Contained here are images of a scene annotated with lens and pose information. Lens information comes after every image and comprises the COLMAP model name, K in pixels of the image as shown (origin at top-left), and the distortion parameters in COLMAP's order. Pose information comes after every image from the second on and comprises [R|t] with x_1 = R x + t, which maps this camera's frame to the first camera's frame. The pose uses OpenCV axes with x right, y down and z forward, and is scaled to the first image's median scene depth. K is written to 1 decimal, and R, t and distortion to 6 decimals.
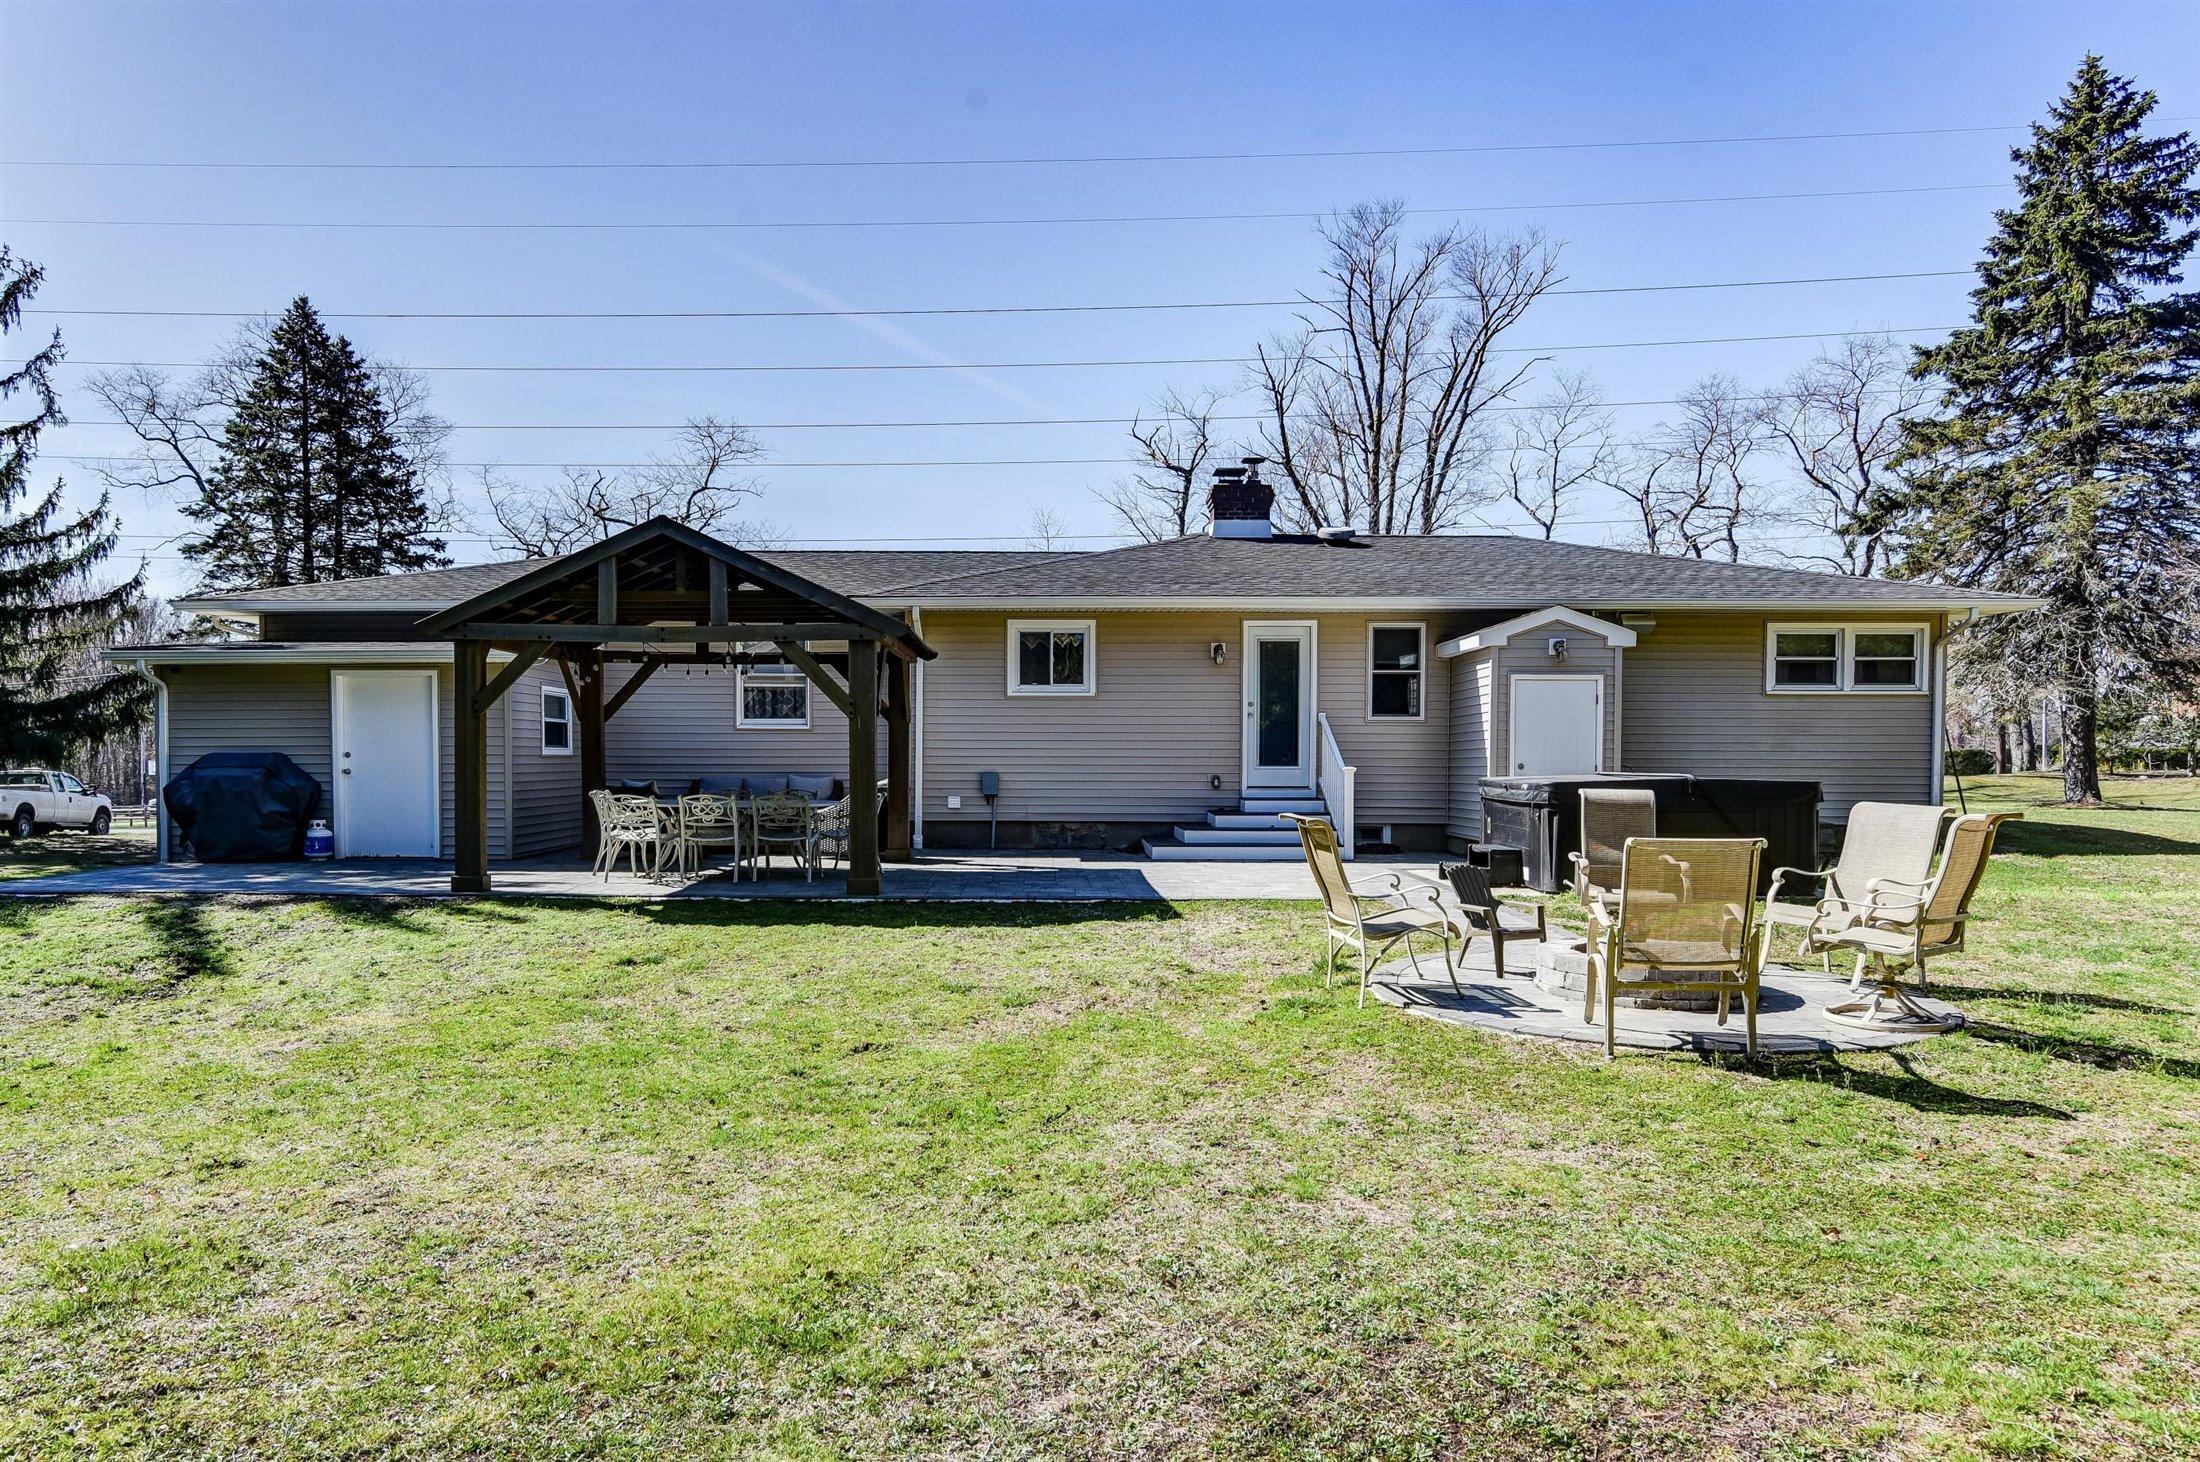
lens RADIAL K [[1416.3, 0, 1005.5], [0, 1416.3, 791.9], [0, 0, 1]] dist [-0.008450, -0.000400]
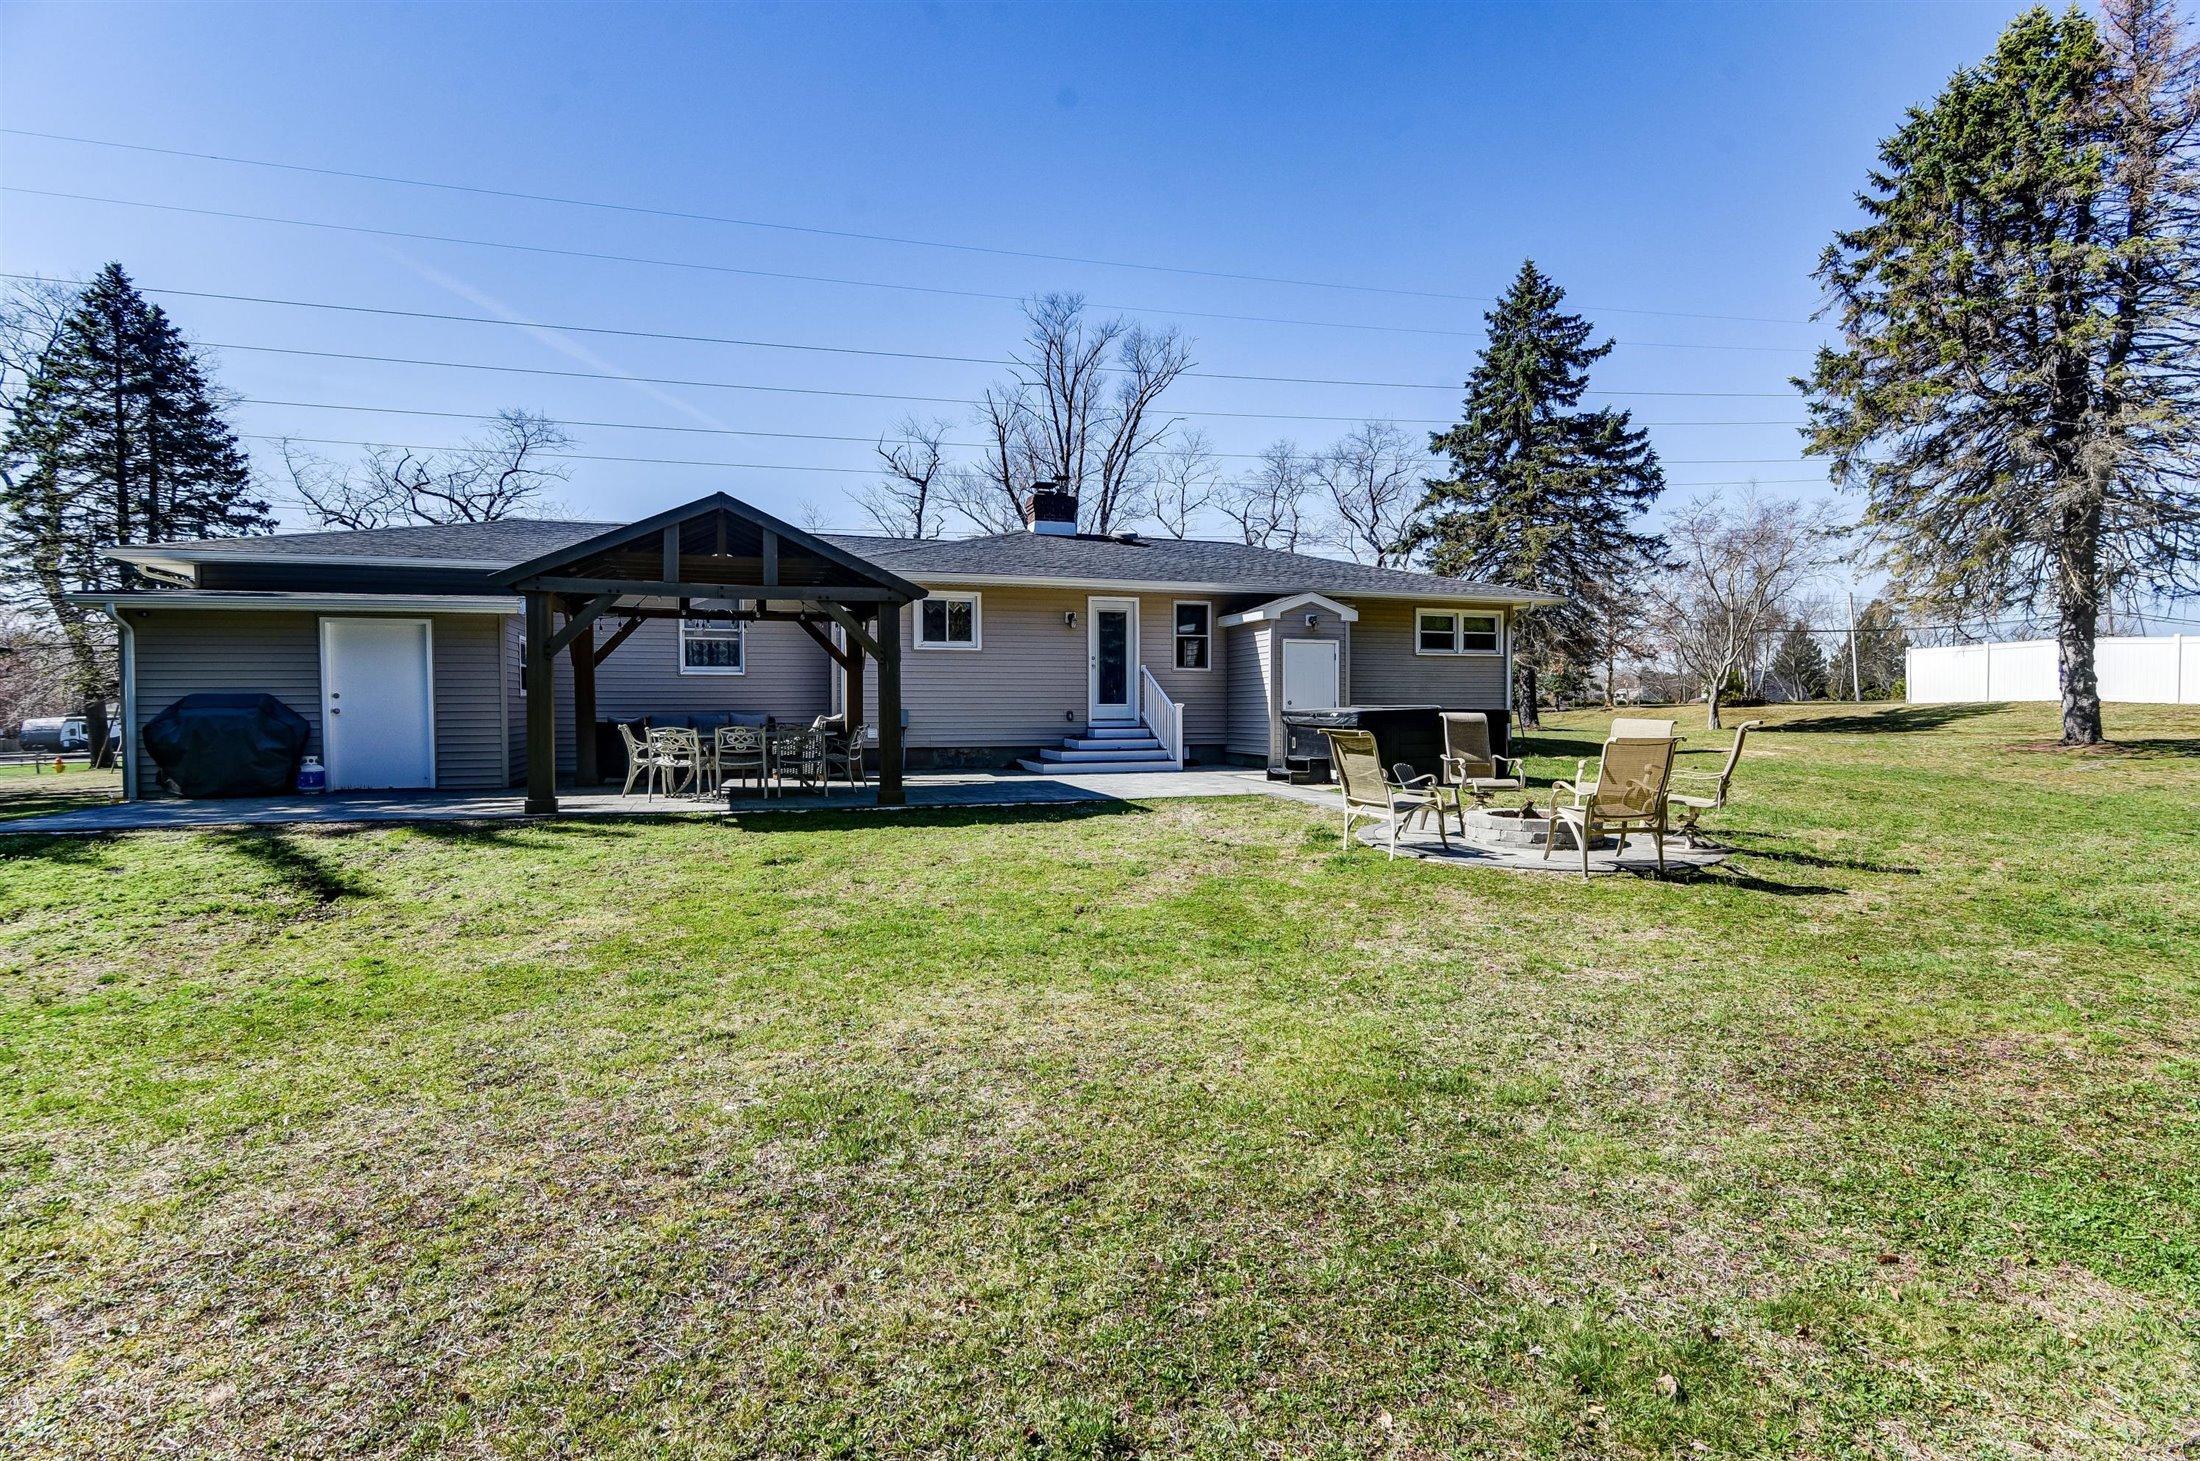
lens RADIAL K [[1086.4, 0, 1101.1], [0, 1086.4, 730.9], [0, 0, 1]] dist [-0.017456, -0.000556]
pose [[0.939802, -0.012357, 0.341496, -0.175329], [0.012358, 0.999921, 0.002171, 0.005476], [-0.341496, 0.002180, 0.939881, 0.020982]]
